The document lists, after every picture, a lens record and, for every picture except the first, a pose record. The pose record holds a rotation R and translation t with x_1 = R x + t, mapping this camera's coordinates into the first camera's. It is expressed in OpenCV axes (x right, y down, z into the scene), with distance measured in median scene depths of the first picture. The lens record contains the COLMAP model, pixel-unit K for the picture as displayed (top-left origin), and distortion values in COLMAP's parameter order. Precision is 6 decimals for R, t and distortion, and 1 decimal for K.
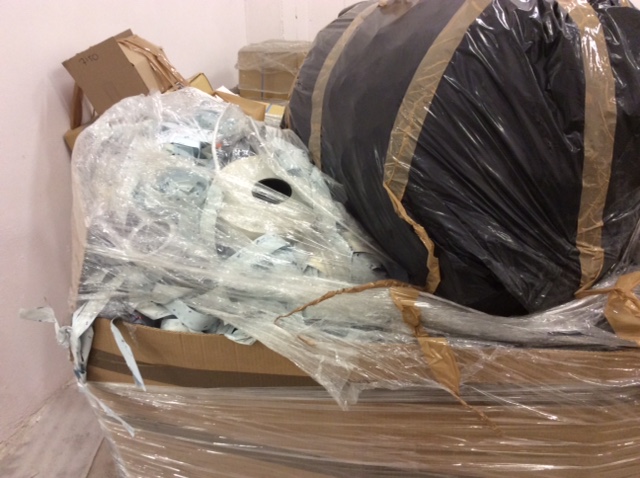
lens RADIAL K [[579.6, 0, 323.6], [0, 579.6, 241.8], [0, 0, 1]] dist [0.107888, -0.193950]
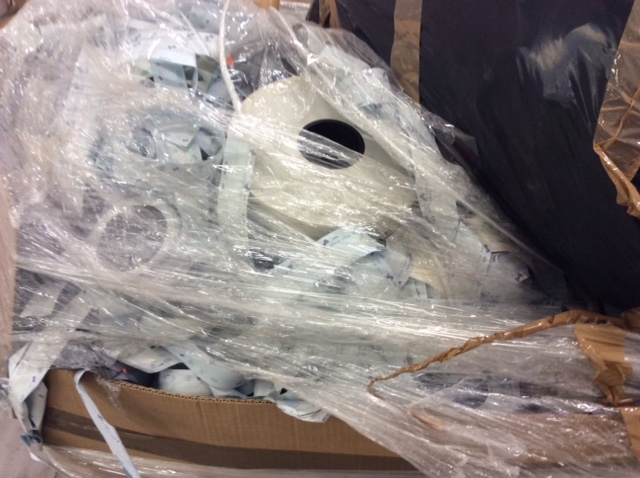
lens RADIAL K [[579.6, 0, 315.9], [0, 579.6, 239.4], [0, 0, 1]] dist [0.107888, -0.193950]
pose [[0.996959, -0.039428, 0.067213, -0.155563], [0.026779, 0.983367, 0.179647, -0.103044], [-0.073178, -0.177301, 0.981432, 0.427443]]
